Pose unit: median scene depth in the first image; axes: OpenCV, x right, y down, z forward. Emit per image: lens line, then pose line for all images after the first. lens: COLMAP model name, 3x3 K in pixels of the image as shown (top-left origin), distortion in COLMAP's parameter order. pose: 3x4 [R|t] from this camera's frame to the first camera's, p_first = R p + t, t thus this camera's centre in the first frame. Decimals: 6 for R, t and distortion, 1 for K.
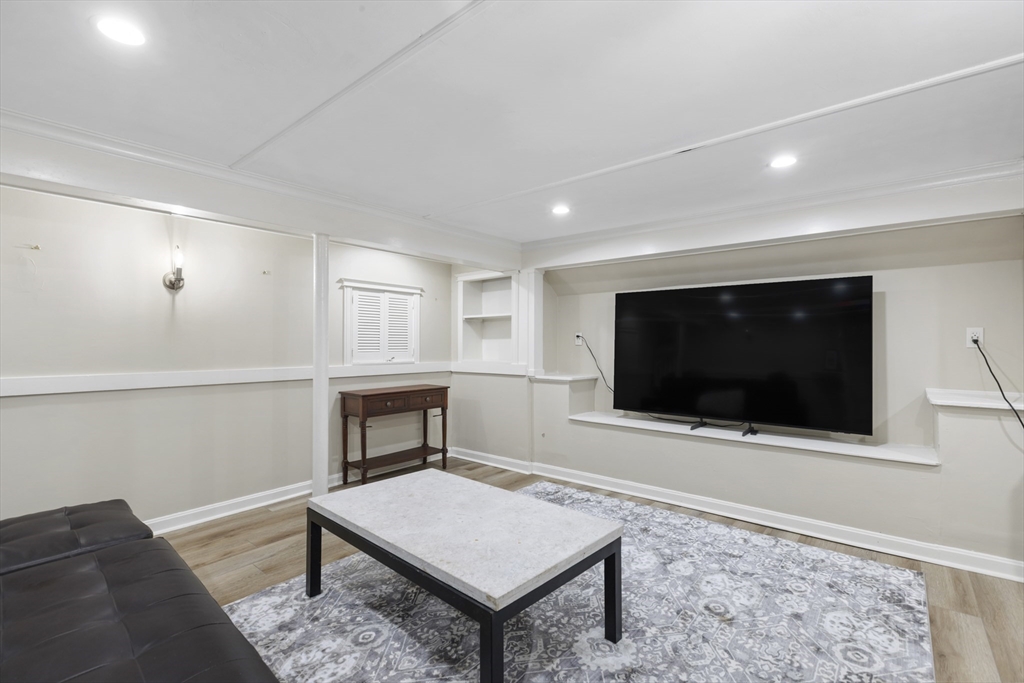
lens RADIAL K [[460.3, 0, 509.1], [0, 460.3, 344.0], [0, 0, 1]] dist [-0.000996, -0.000359]
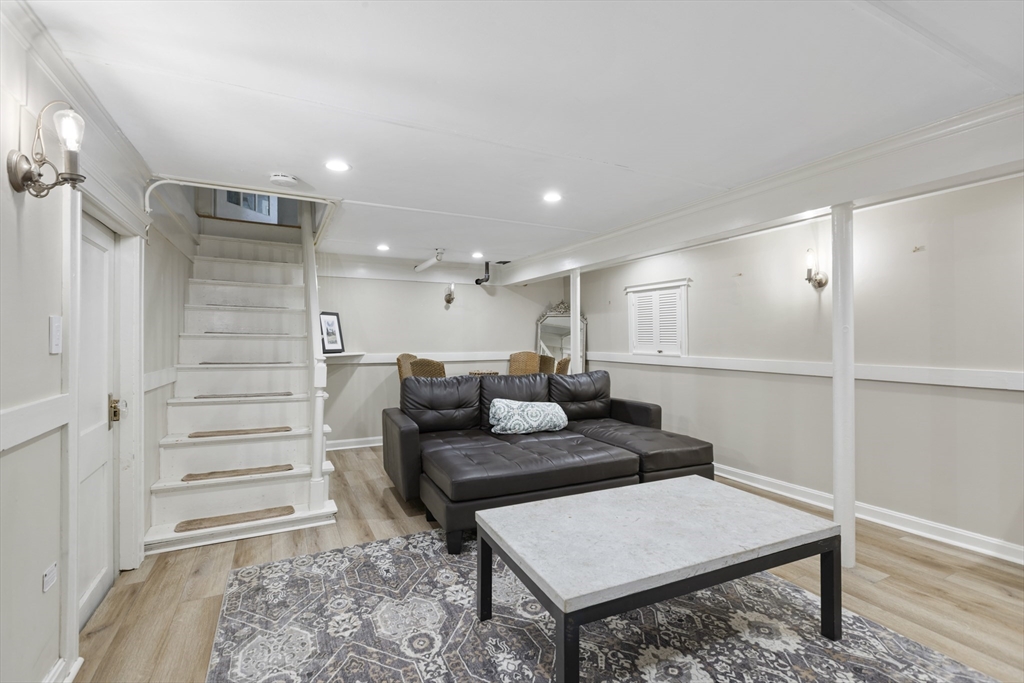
lens RADIAL K [[460.3, 0, 508.4], [0, 460.3, 336.3], [0, 0, 1]] dist [-0.000996, -0.000359]
pose [[-0.384938, 0.000457, -0.922942, 0.797403], [0.005530, 0.999983, -0.001811, -0.005319], [0.922926, -0.005802, -0.384934, 1.025524]]
